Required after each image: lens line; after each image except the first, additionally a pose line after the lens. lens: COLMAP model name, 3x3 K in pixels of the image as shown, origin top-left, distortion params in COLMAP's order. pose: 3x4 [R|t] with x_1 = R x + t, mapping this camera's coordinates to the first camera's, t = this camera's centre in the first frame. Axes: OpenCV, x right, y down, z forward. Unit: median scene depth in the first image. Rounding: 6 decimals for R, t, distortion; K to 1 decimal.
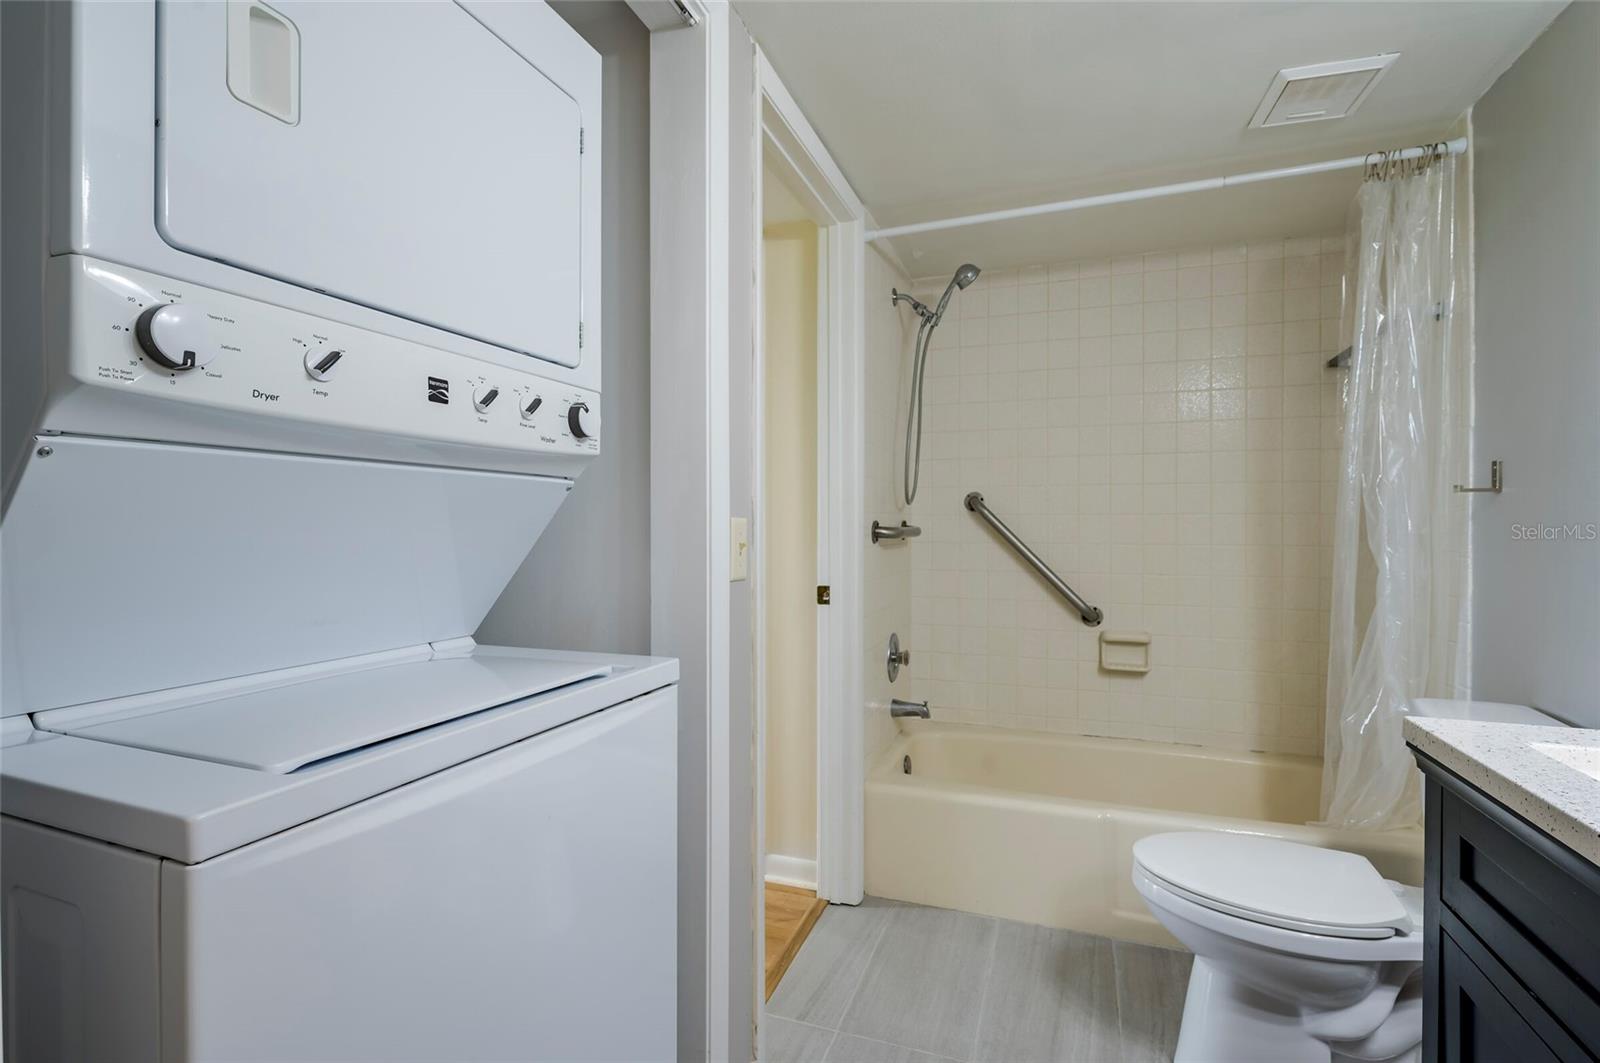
lens RADIAL K [[710.9, 0, 809.9], [0, 710.9, 530.5], [0, 0, 1]] dist [-0.012351, -0.000184]
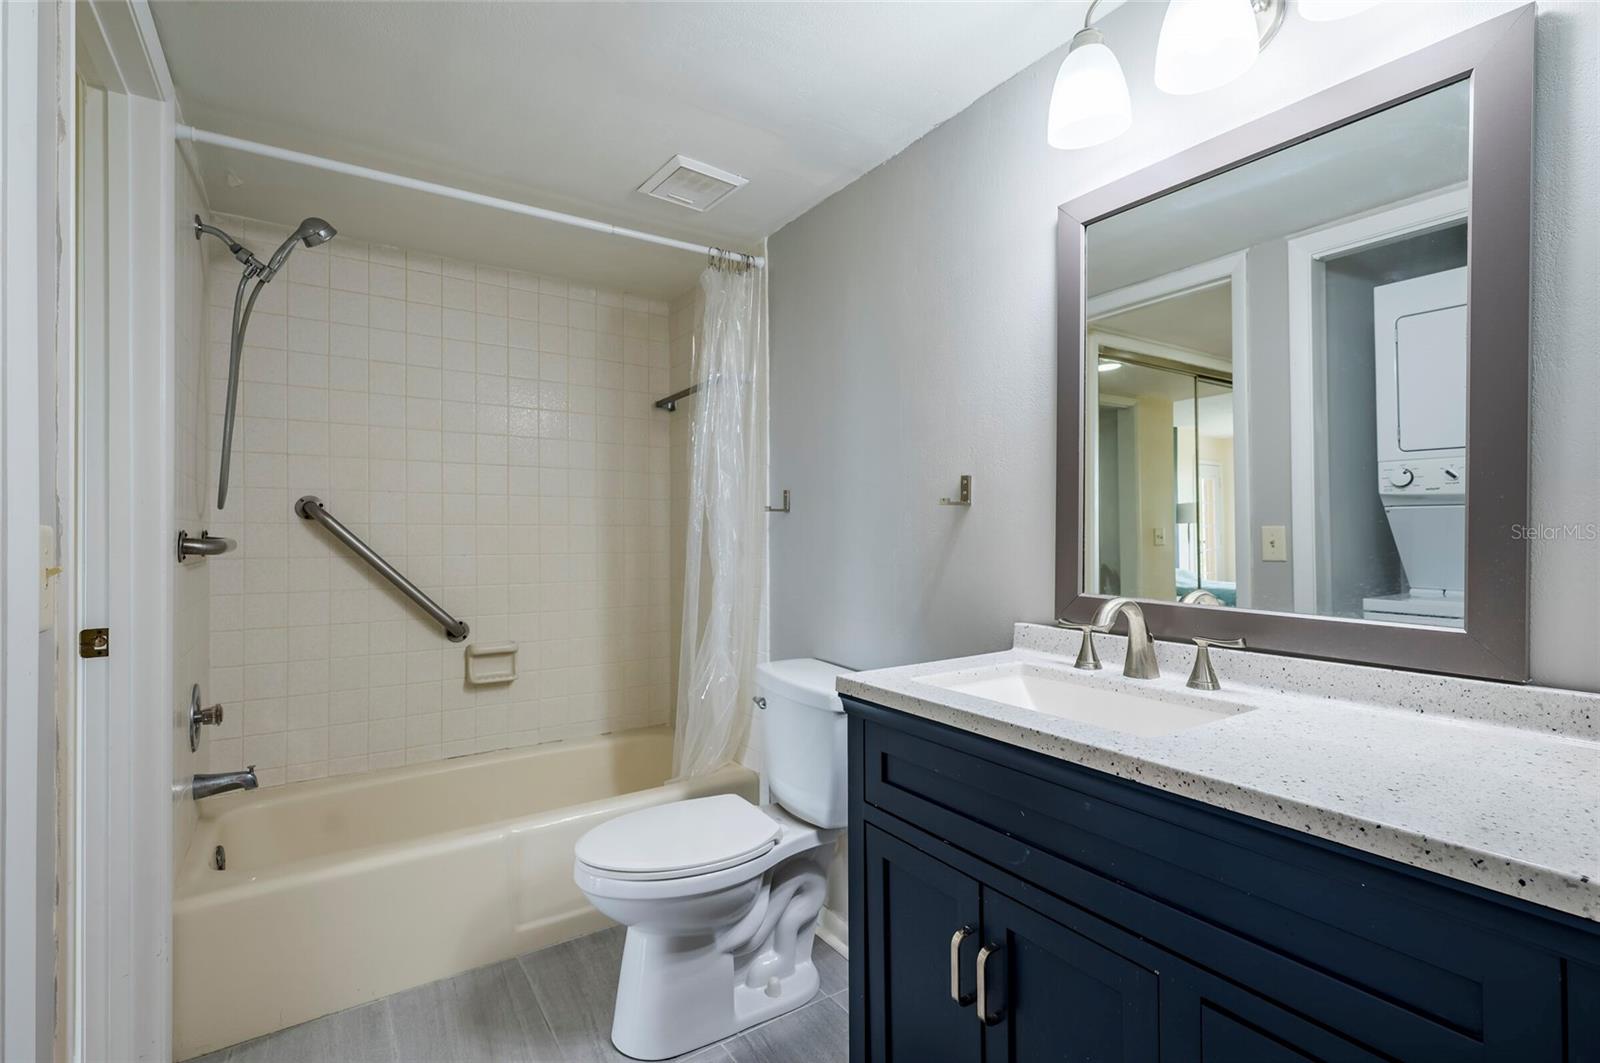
lens RADIAL K [[697.1, 0, 800.0], [0, 697.1, 531.5], [0, 0, 1]] dist [-0.002016, -0.000766]
pose [[0.601195, 0.002441, 0.799099, -0.094195], [0.008348, 0.999922, -0.009335, -0.000997], [-0.799059, 0.012283, 0.601127, 0.081734]]
